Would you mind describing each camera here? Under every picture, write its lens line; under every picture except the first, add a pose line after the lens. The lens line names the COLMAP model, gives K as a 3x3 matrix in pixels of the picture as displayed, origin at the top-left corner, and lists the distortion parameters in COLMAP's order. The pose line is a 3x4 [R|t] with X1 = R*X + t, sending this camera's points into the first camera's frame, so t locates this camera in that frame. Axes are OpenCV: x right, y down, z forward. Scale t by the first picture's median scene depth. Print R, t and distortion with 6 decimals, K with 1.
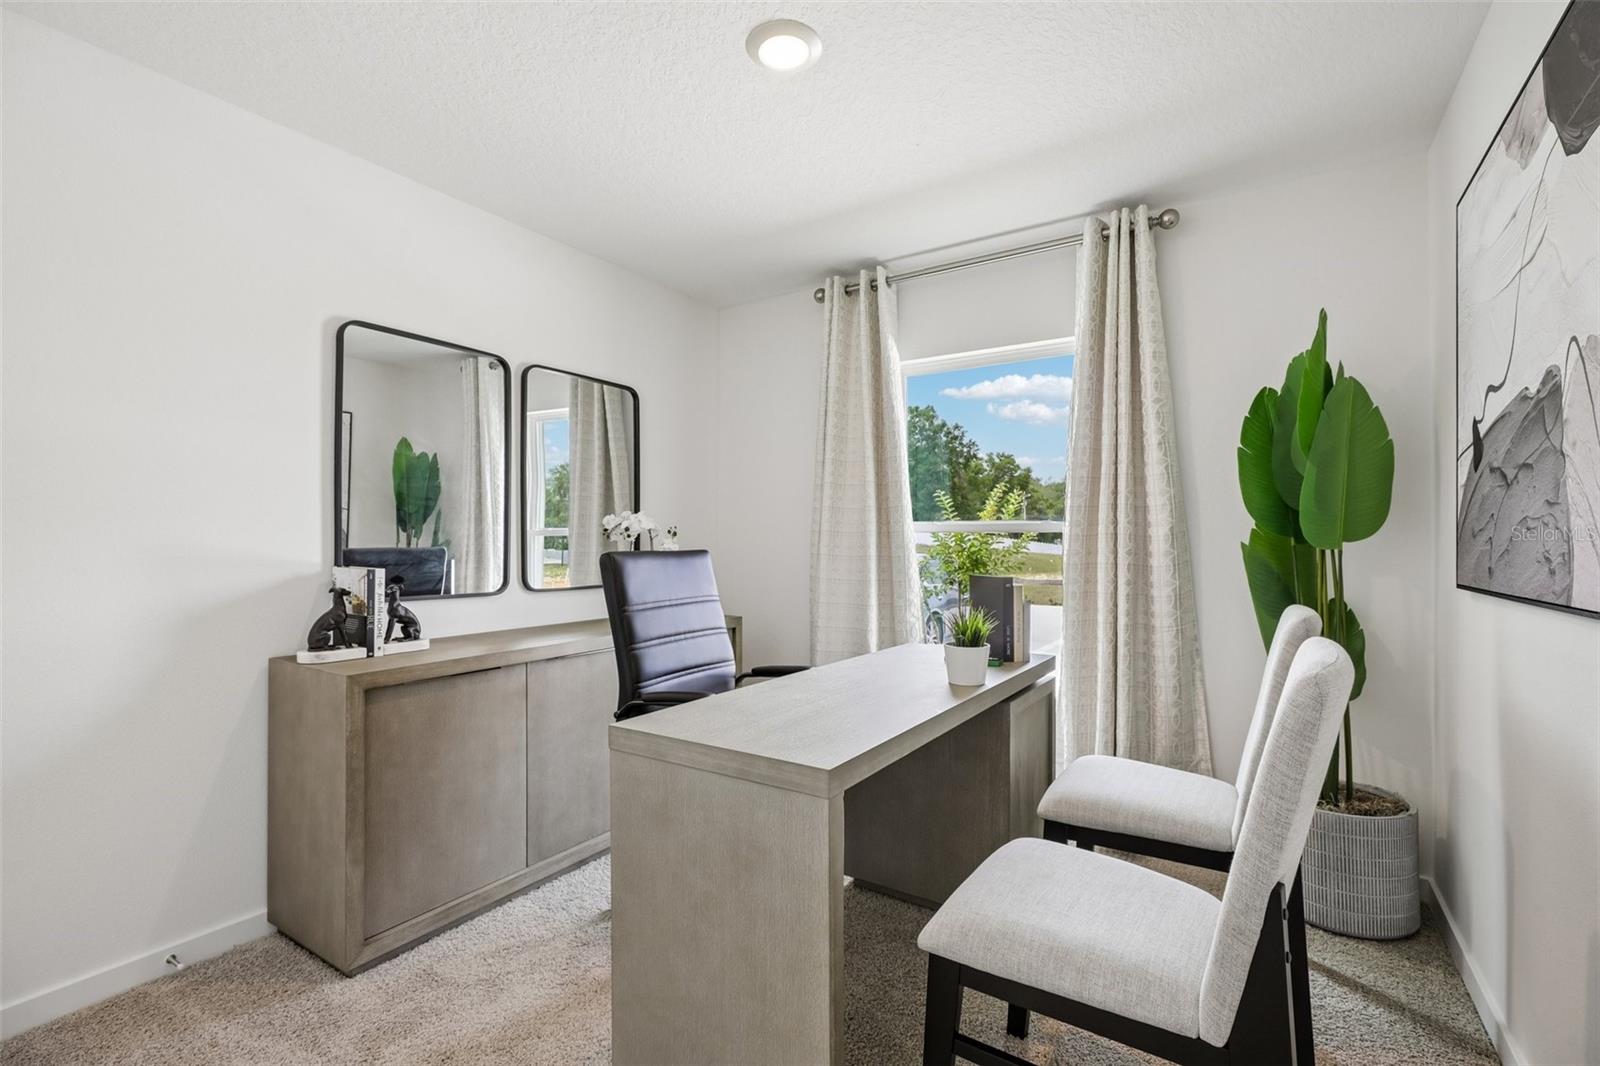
lens RADIAL K [[719.4, 0, 804.7], [0, 719.4, 533.0], [0, 0, 1]] dist [0.001093, 0.000467]
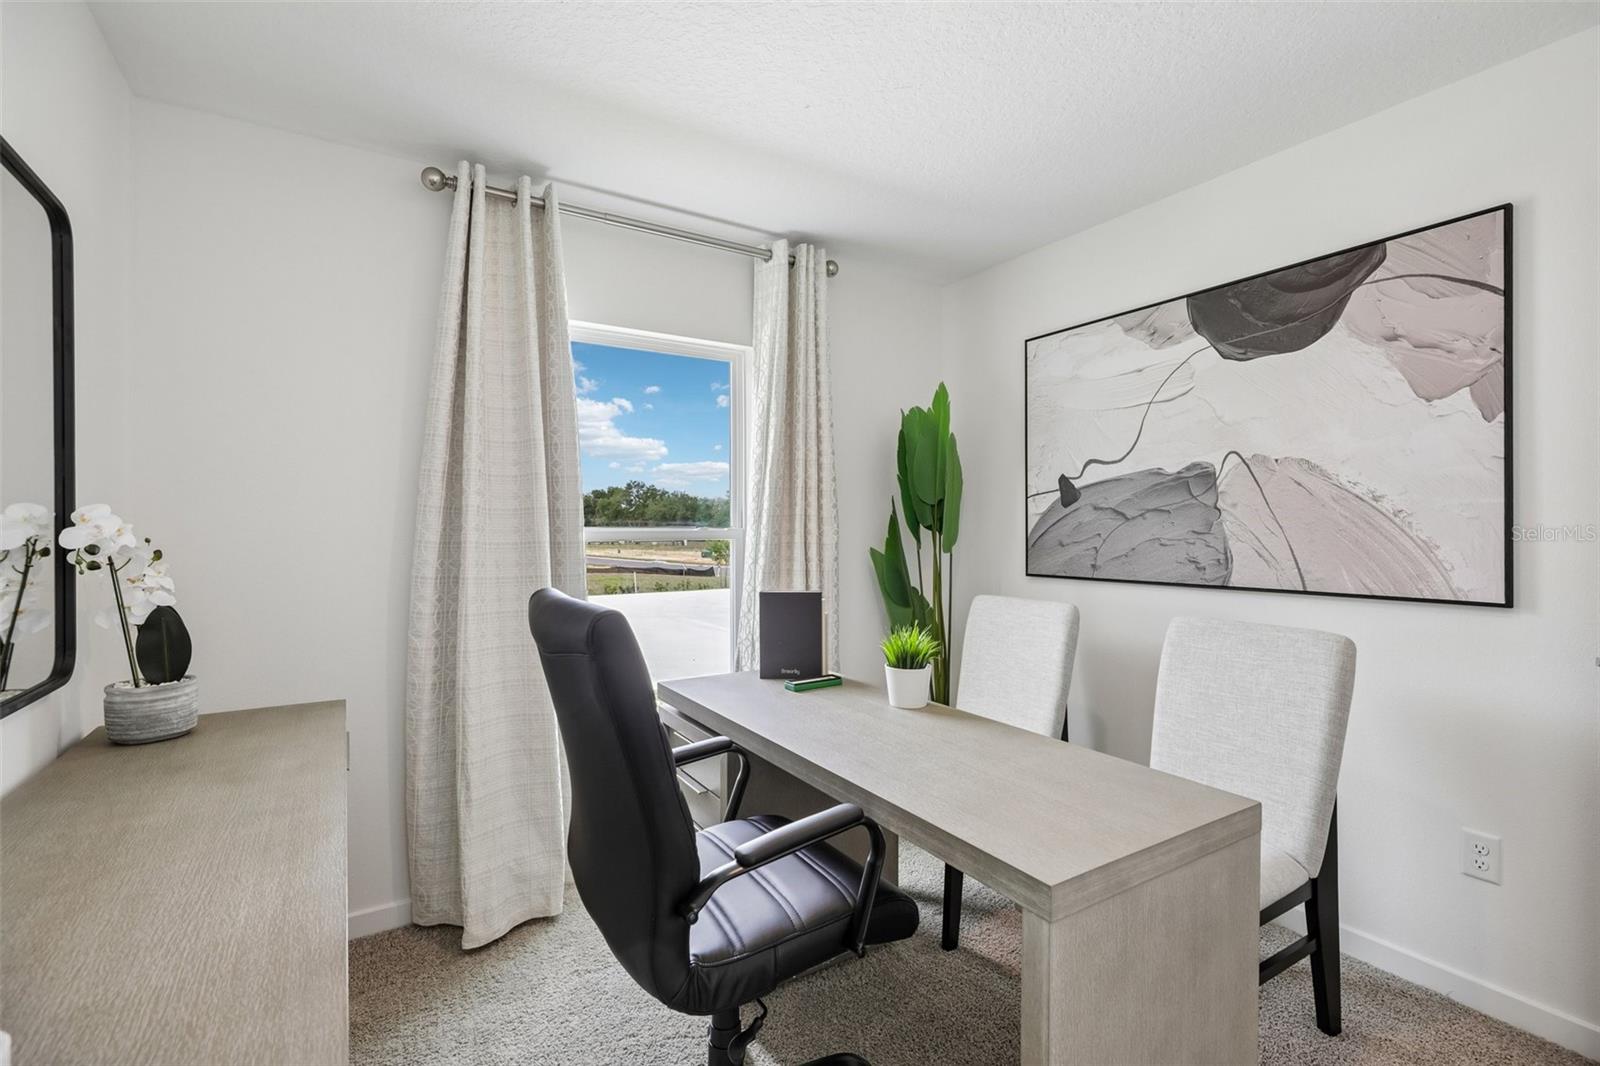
lens RADIAL K [[719.4, 0, 801.4], [0, 719.4, 523.9], [0, 0, 1]] dist [-0.001684, 0.000104]
pose [[0.421700, 0.000189, 0.906735, -0.781870], [-0.006388, 0.999976, 0.002762, -0.042495], [-0.906713, -0.006957, 0.421691, 0.775151]]
